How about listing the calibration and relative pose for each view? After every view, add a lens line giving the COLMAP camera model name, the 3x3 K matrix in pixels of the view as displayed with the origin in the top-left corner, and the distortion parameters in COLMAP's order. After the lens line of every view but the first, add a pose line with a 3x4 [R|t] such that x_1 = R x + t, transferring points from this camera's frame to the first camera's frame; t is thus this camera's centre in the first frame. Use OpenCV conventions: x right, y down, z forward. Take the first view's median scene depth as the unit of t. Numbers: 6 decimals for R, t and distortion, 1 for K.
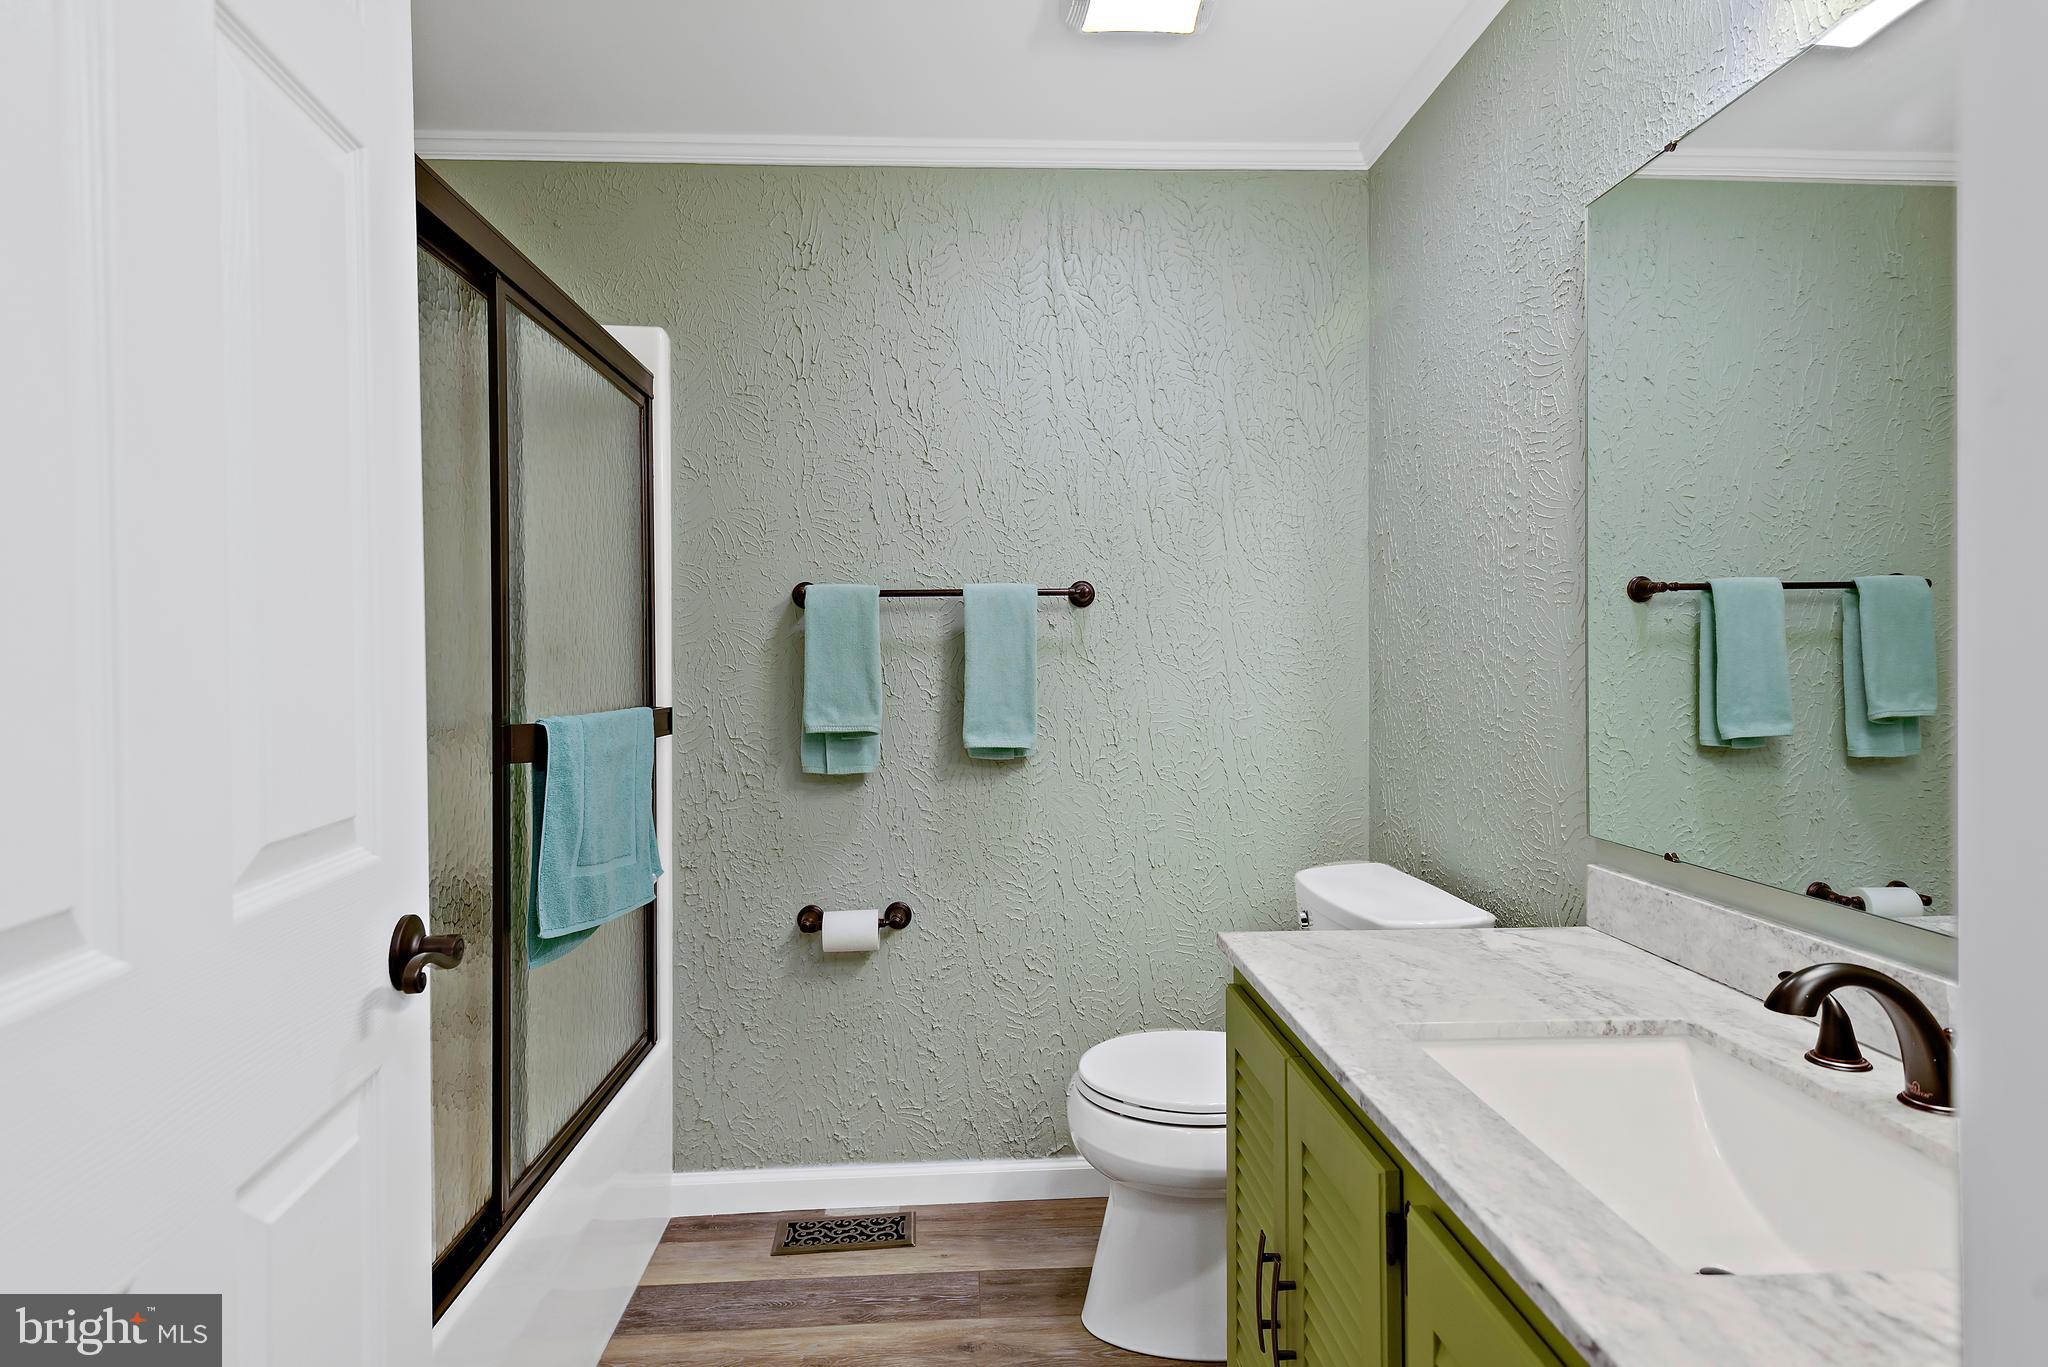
lens RADIAL K [[1076.8, 0, 1019.7], [0, 1076.8, 680.6], [0, 0, 1]] dist [0.049990, -0.031201]
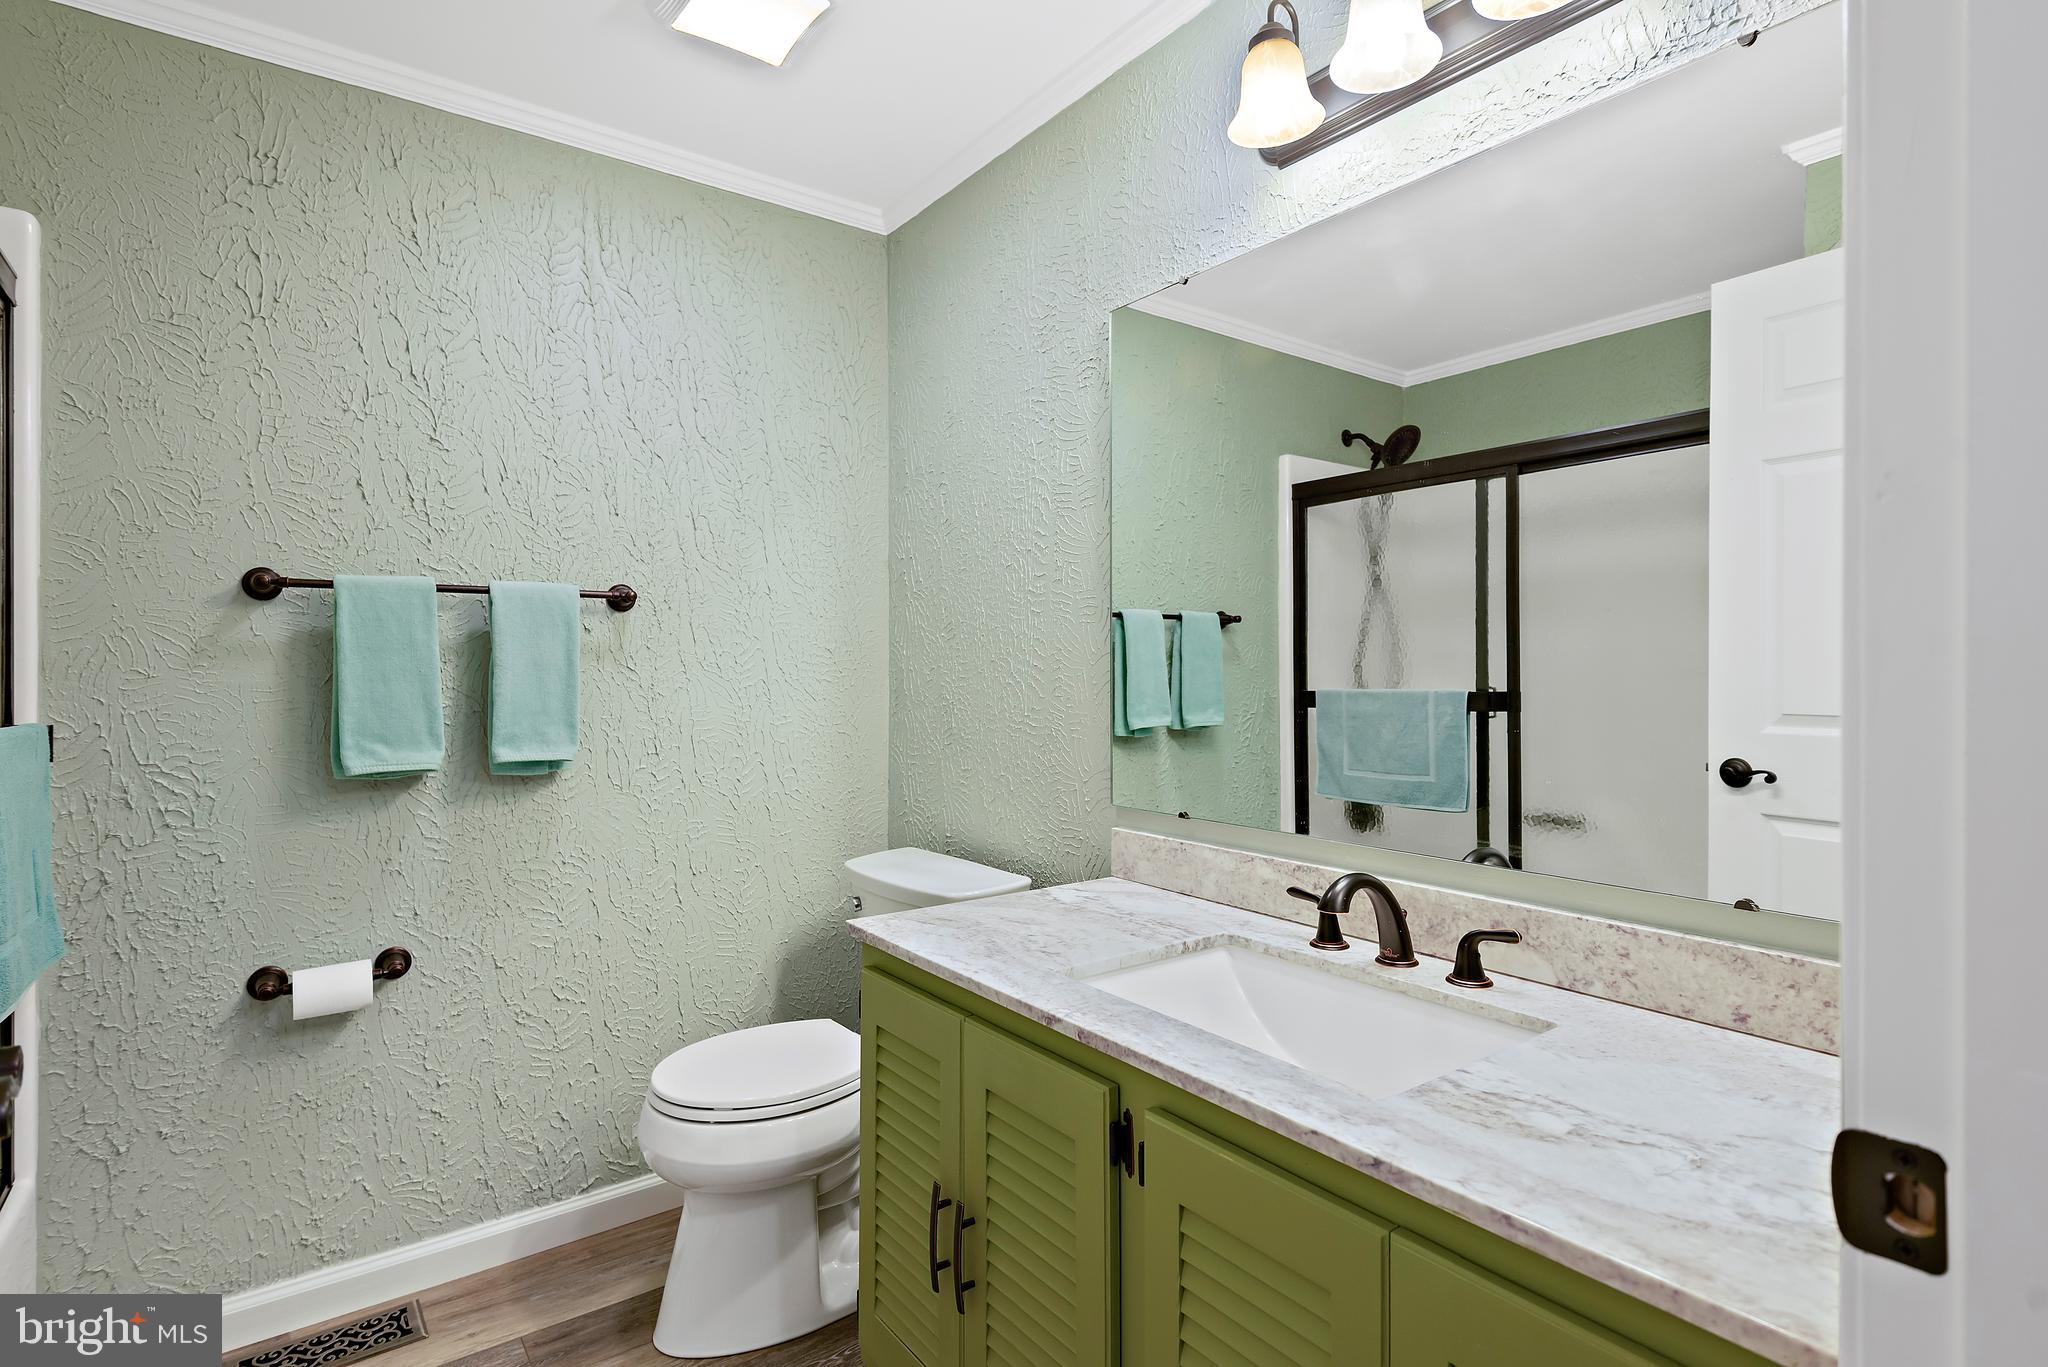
lens RADIAL K [[1005.9, 0, 1024.0], [0, 1005.9, 683.5], [0, 0, 1]] dist [0.038620, -0.030049]
pose [[0.835146, -0.001175, 0.550027, -0.142222], [0.006998, 0.999939, -0.008490, 0.006320], [-0.549984, 0.010939, 0.835103, 0.049672]]
